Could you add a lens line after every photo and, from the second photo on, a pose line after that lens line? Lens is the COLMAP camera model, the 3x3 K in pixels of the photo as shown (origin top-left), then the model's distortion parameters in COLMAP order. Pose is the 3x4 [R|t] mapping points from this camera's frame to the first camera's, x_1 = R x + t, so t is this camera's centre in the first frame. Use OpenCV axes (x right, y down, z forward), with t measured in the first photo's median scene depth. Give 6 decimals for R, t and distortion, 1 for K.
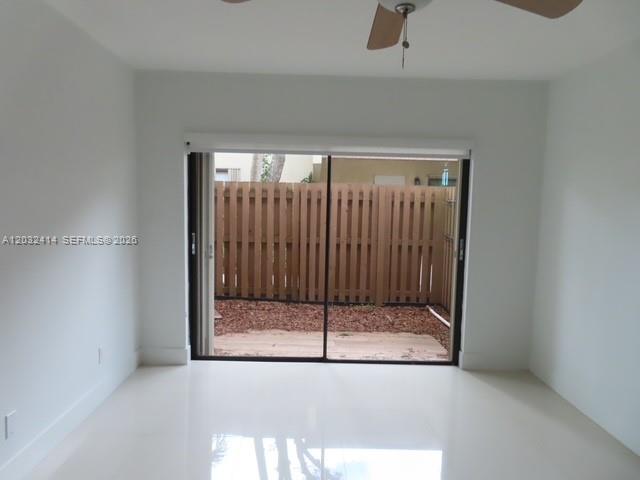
lens RADIAL K [[456.2, 0, 320.0], [0, 456.2, 240.0], [0, 0, 1]] dist [-0.010042, 0.001024]
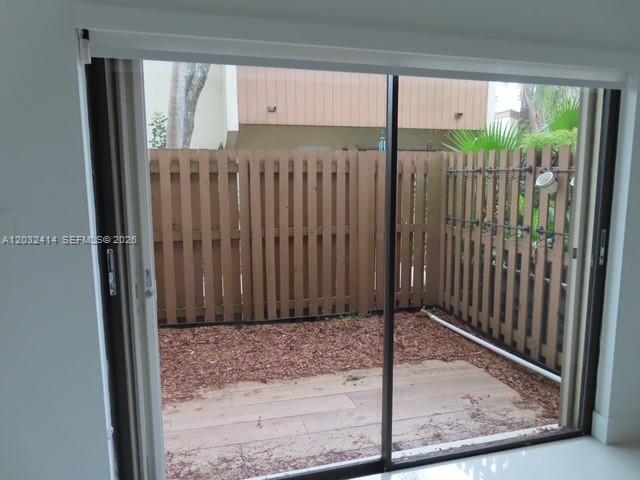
lens RADIAL K [[456.2, 0, 320.0], [0, 456.2, 240.0], [0, 0, 1]] dist [-0.010042, 0.001024]
pose [[0.967756, -0.061674, 0.244223, -0.112973], [0.049662, 0.997248, 0.055046, -0.022957], [-0.246946, -0.041142, 0.968155, 0.313593]]
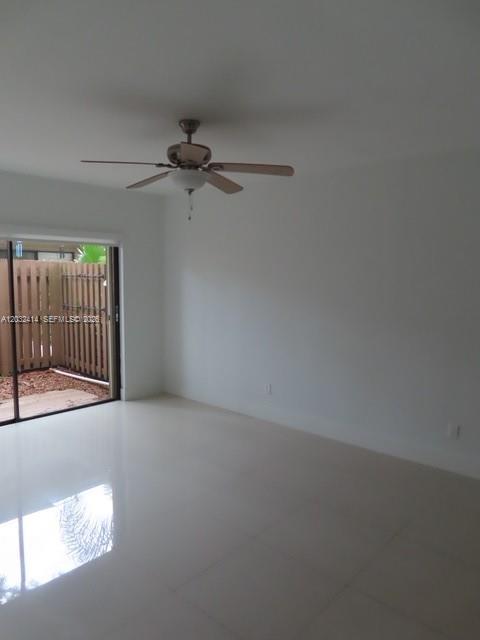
lens RADIAL K [[456.2, 0, 240.0], [0, 456.2, 320.0], [0, 0, 1]] dist [-0.010042, 0.001024]
pose [[0.682438, -0.094996, 0.724744, -0.254835], [0.072785, 0.995423, 0.061938, -0.010420], [-0.727310, 0.010481, 0.686229, -0.117086]]
